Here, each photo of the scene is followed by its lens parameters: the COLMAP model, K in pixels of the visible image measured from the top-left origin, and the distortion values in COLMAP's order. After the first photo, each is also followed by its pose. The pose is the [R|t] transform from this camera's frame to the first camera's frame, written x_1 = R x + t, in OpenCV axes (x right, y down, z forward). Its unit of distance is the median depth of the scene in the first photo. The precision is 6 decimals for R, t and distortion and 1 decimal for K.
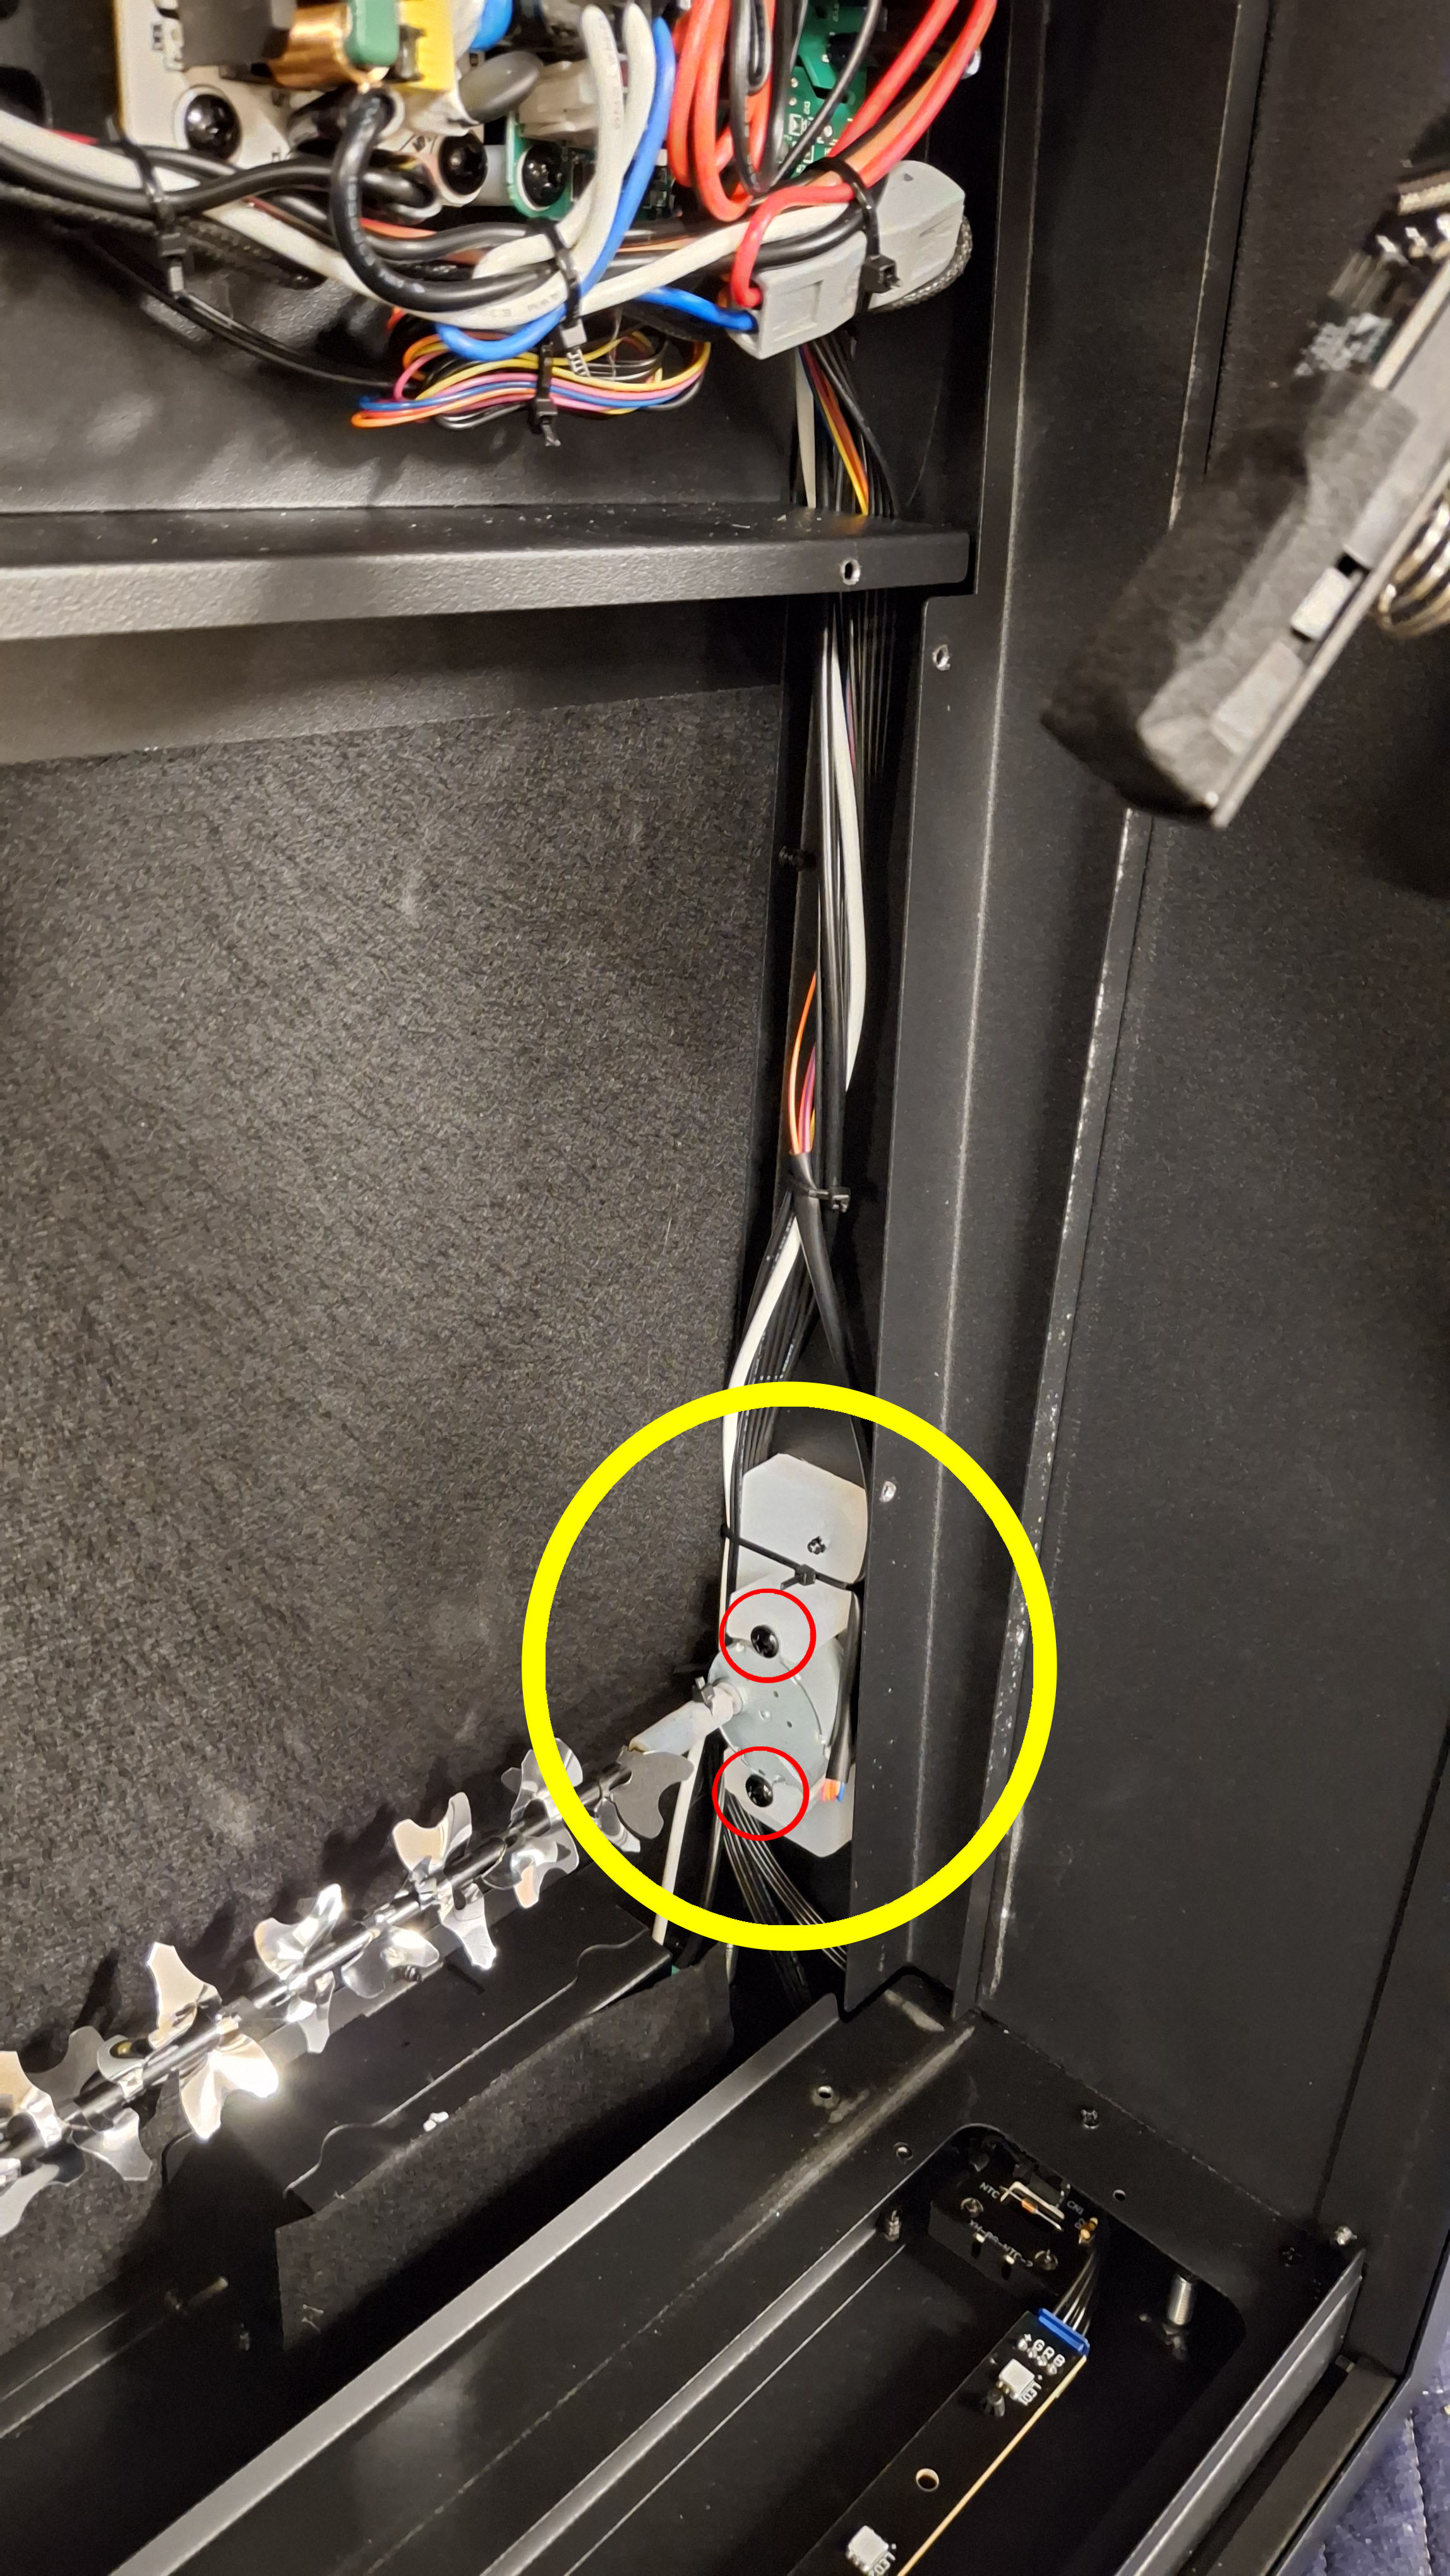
lens RADIAL K [[1972.1, 0, 744.4], [0, 1972.1, 1308.7], [0, 0, 1]] dist [0.033786, -0.088016]
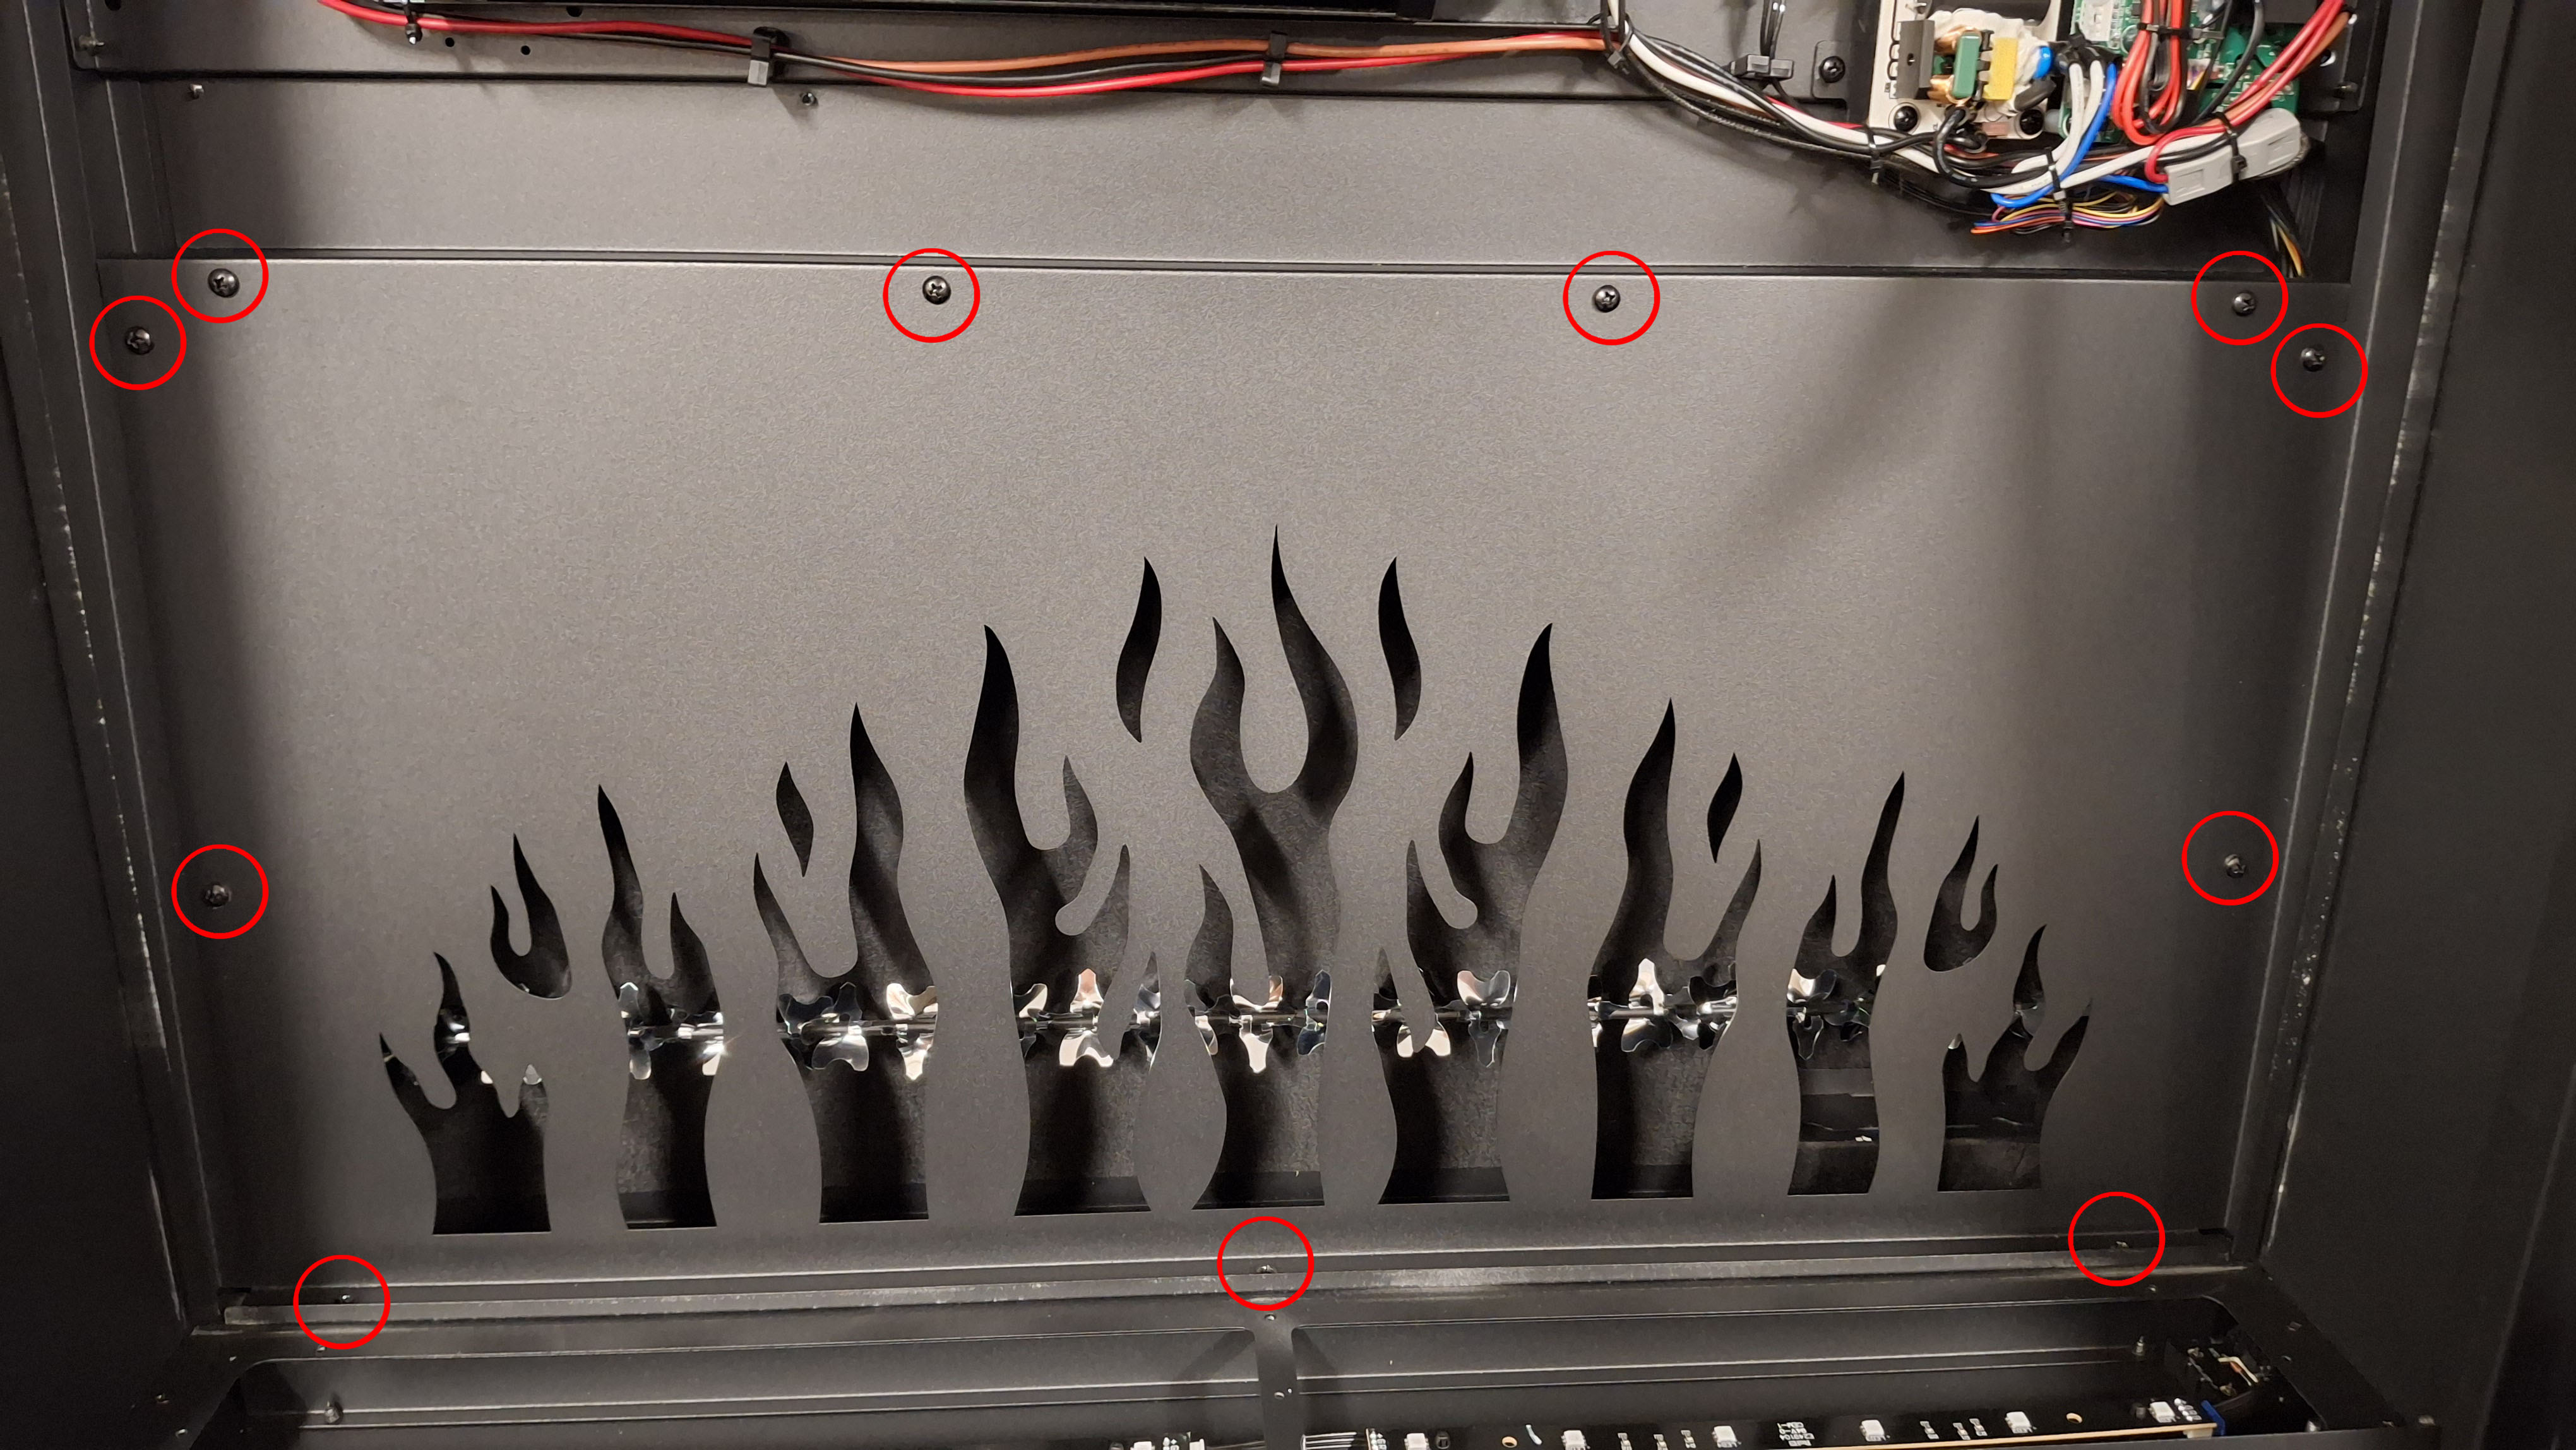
lens RADIAL K [[1972.1, 0, 1292.3], [0, 1972.1, 715.6], [0, 0, 1]] dist [0.033786, -0.088016]
pose [[0.743503, 0.167499, -0.647416, 0.748784], [-0.269595, 0.961042, -0.060967, 0.401954], [0.611982, 0.219869, 0.759694, -1.002508]]
